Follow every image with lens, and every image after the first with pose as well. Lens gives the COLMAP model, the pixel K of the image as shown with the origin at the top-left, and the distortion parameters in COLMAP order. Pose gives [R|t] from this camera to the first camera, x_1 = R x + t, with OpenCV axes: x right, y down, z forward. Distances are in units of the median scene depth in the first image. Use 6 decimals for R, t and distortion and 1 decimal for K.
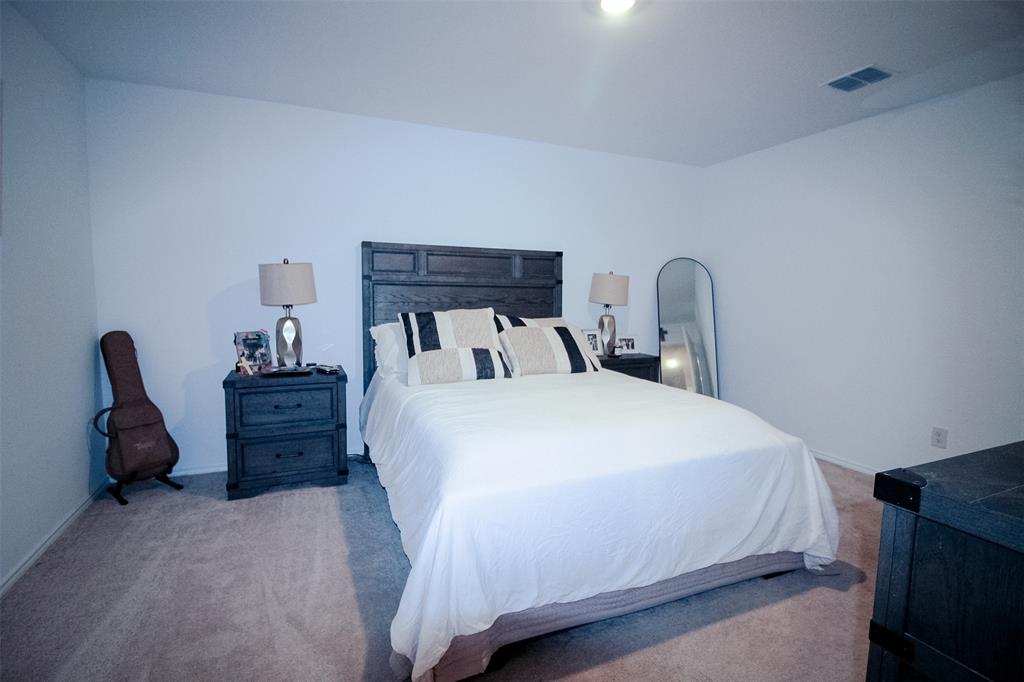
lens RADIAL K [[505.3, 0, 512.4], [0, 505.3, 336.1], [0, 0, 1]] dist [0.000260, -0.011800]
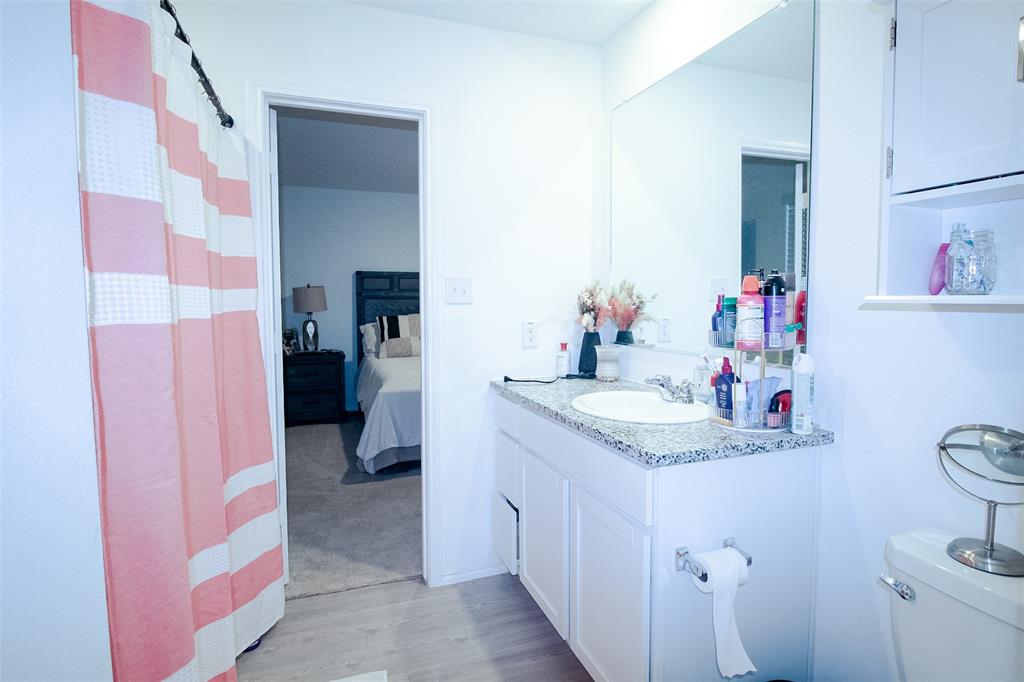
lens RADIAL K [[530.4, 0, 513.0], [0, 530.4, 334.6], [0, 0, 1]] dist [0.004458, -0.012886]
pose [[0.999096, -0.012106, -0.040758, 0.283337], [0.011369, 0.999768, -0.018270, 0.048754], [0.040970, 0.017790, 0.999002, -0.690755]]
